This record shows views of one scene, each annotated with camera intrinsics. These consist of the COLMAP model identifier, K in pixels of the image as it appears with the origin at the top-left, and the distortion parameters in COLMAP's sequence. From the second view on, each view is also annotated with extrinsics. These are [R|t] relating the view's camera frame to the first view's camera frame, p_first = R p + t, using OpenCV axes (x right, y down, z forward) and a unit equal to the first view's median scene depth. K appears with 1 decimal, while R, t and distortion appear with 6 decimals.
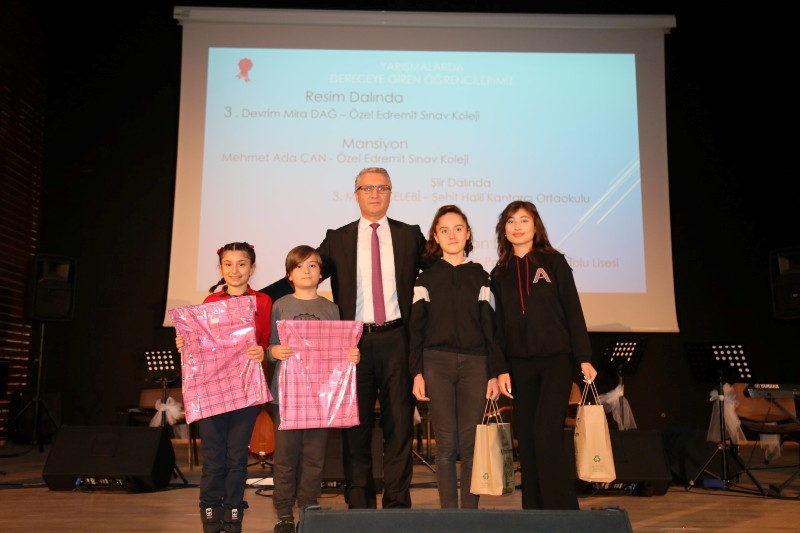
lens RADIAL K [[810.3, 0, 404.7], [0, 810.3, 265.0], [0, 0, 1]] dist [0.022059, 0.000000]
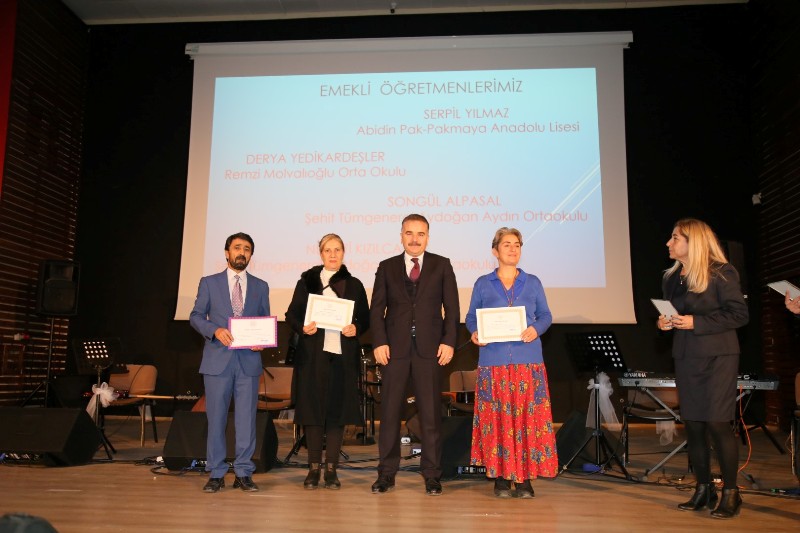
lens RADIAL K [[704.8, 0, 397.5], [0, 704.8, 262.8], [0, 0, 1]] dist [-0.033162, 0.041274]
pose [[0.994186, -0.012602, -0.106933, 0.120542], [0.012043, 0.999910, -0.005871, 0.003957], [0.106997, 0.004549, 0.994249, 0.040050]]
